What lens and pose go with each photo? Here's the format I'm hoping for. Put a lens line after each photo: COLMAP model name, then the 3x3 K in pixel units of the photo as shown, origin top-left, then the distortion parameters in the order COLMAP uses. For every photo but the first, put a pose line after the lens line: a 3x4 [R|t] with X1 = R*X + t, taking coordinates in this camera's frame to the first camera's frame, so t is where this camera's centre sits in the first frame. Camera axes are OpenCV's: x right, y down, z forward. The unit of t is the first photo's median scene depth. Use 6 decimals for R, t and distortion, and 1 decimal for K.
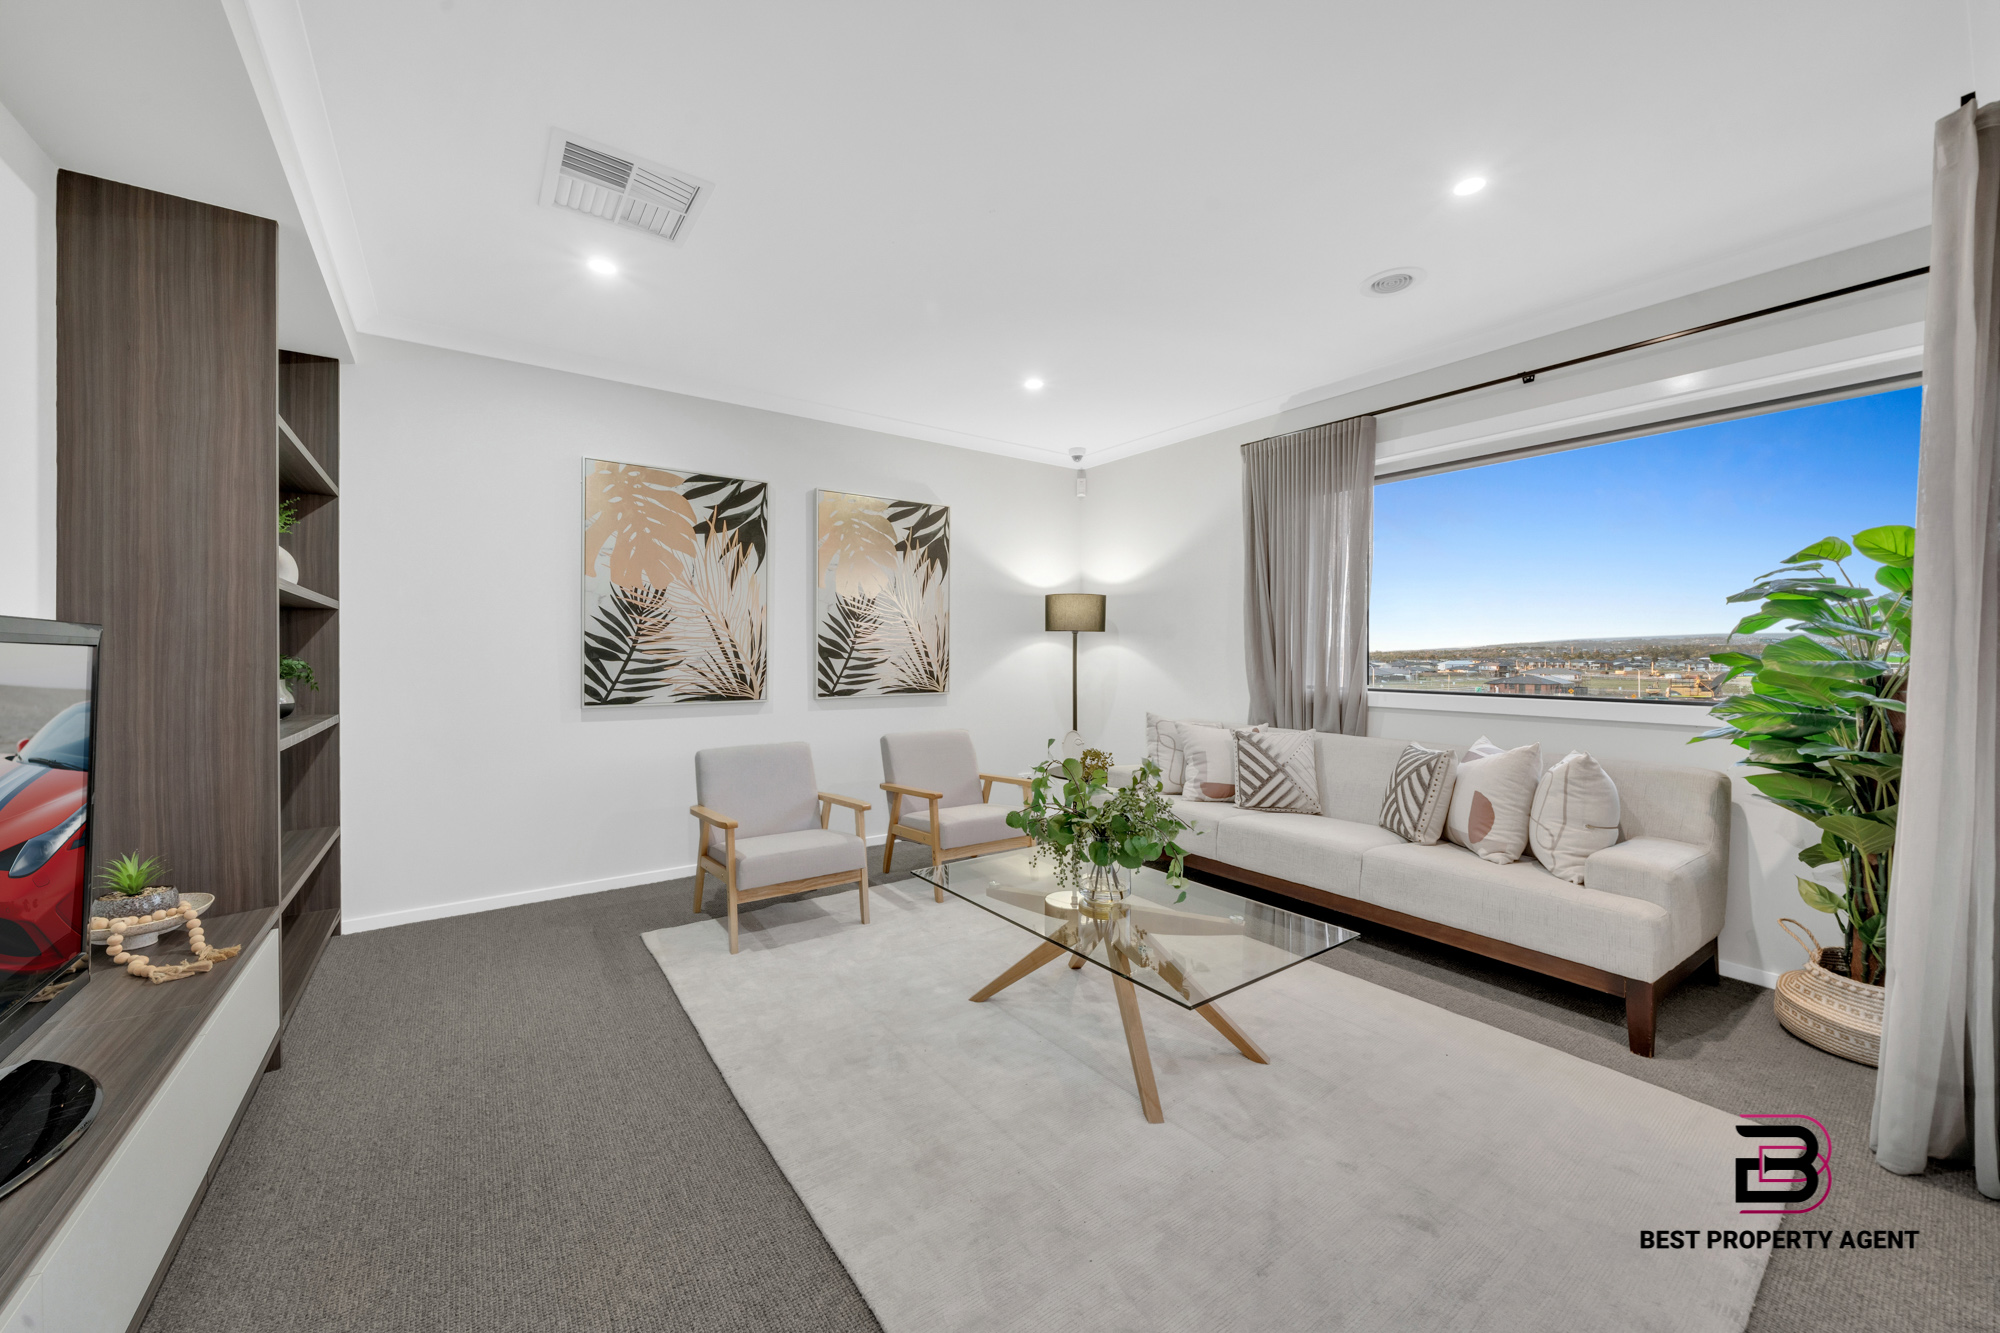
lens RADIAL K [[736.2, 0, 998.1], [0, 736.2, 661.1], [0, 0, 1]] dist [-0.002104, -0.000347]
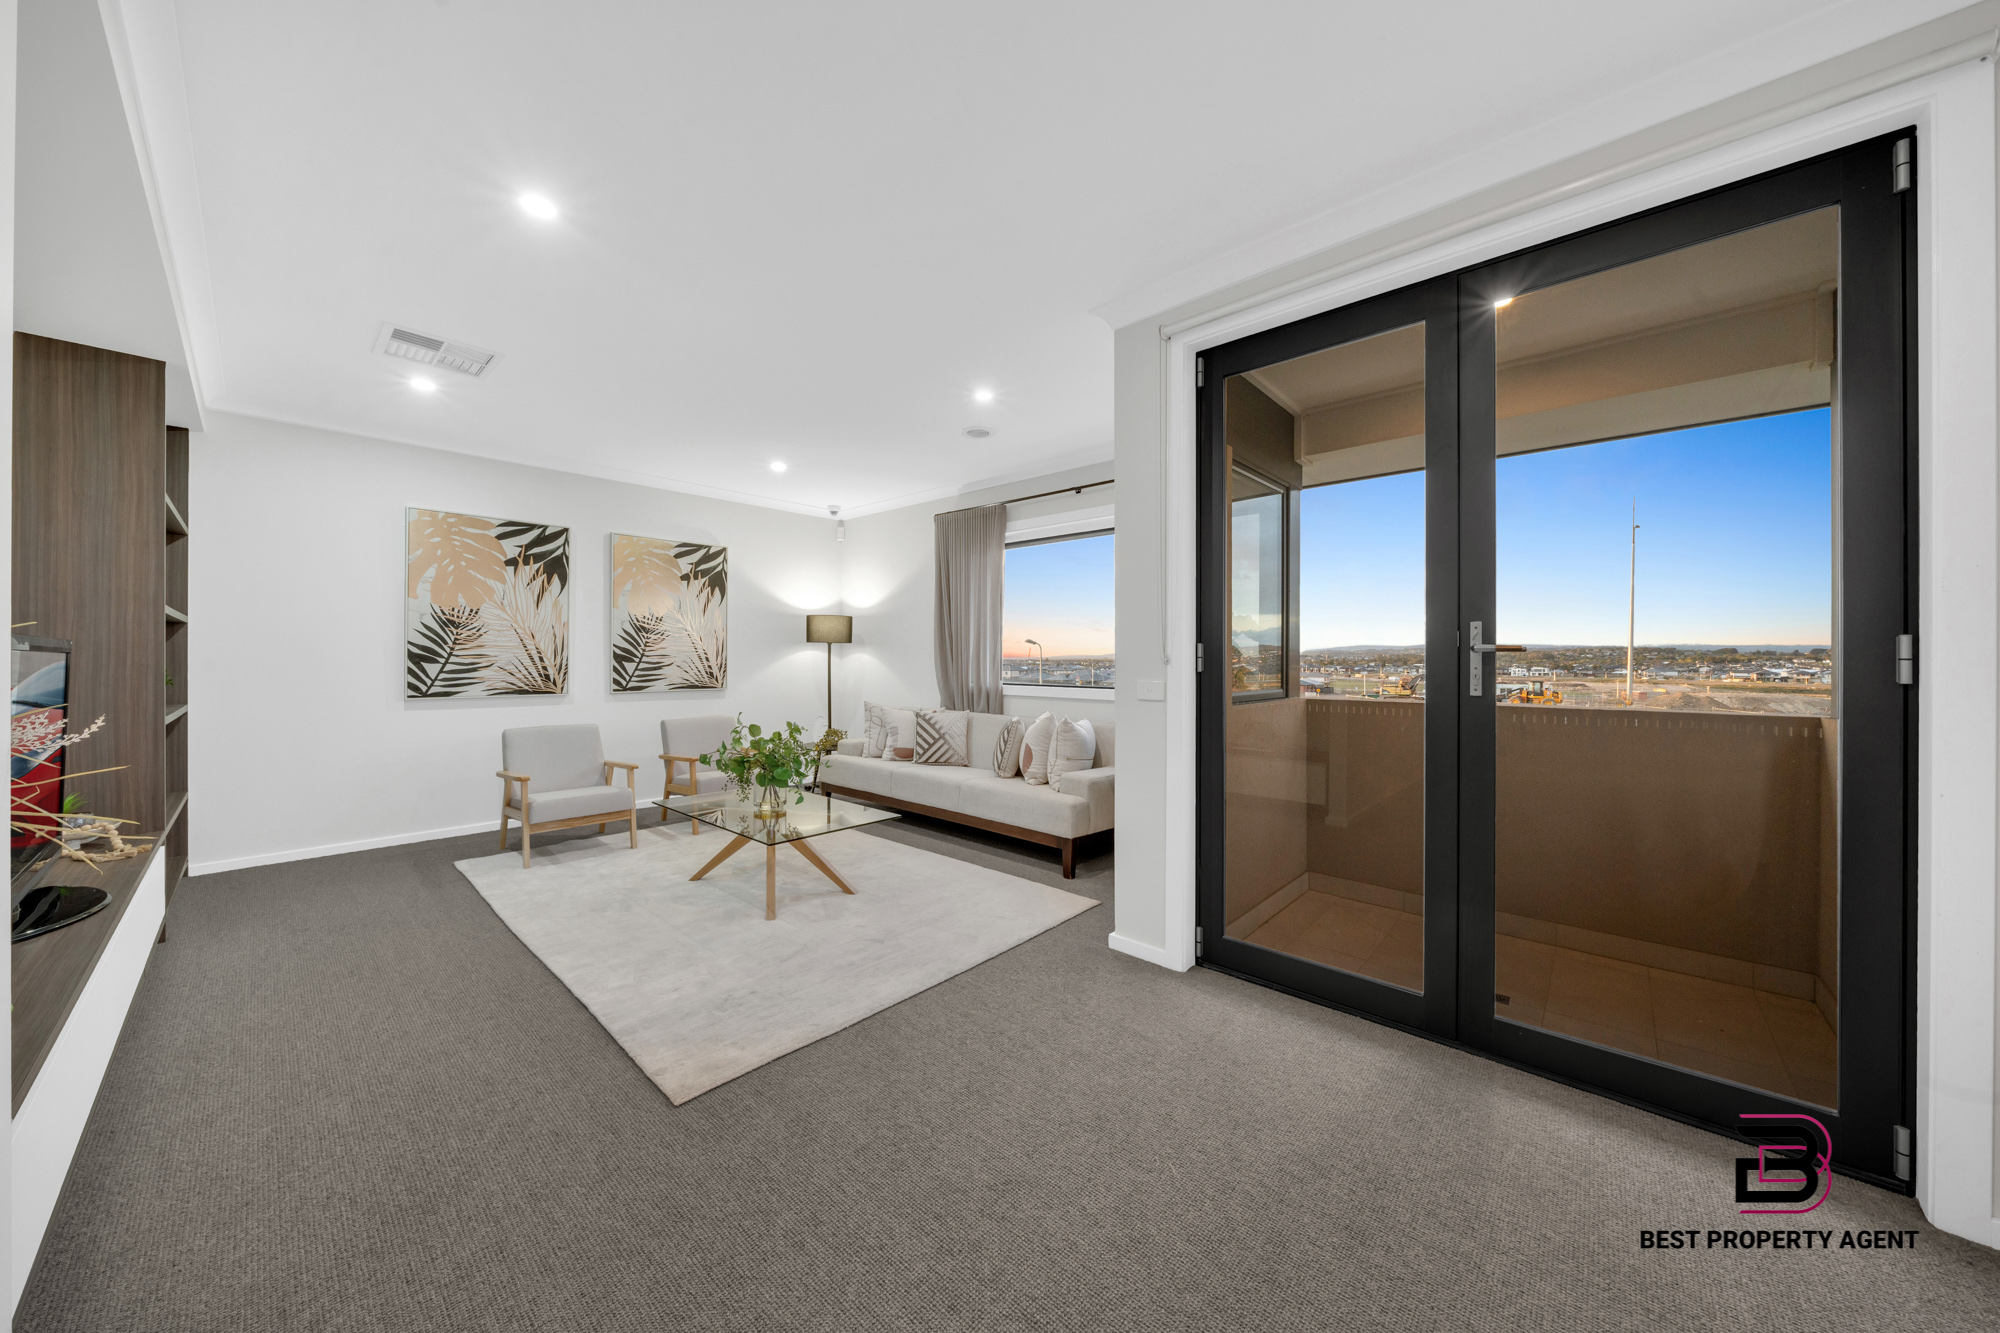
lens RADIAL K [[681.0, 0, 1005.8], [0, 681.0, 664.7], [0, 0, 1]] dist [-0.009268, 0.000534]
pose [[0.978394, 0.001906, 0.206742, 0.253625], [-0.001497, 0.999997, -0.002135, 0.003048], [-0.206745, 0.001779, 0.978393, -0.437426]]
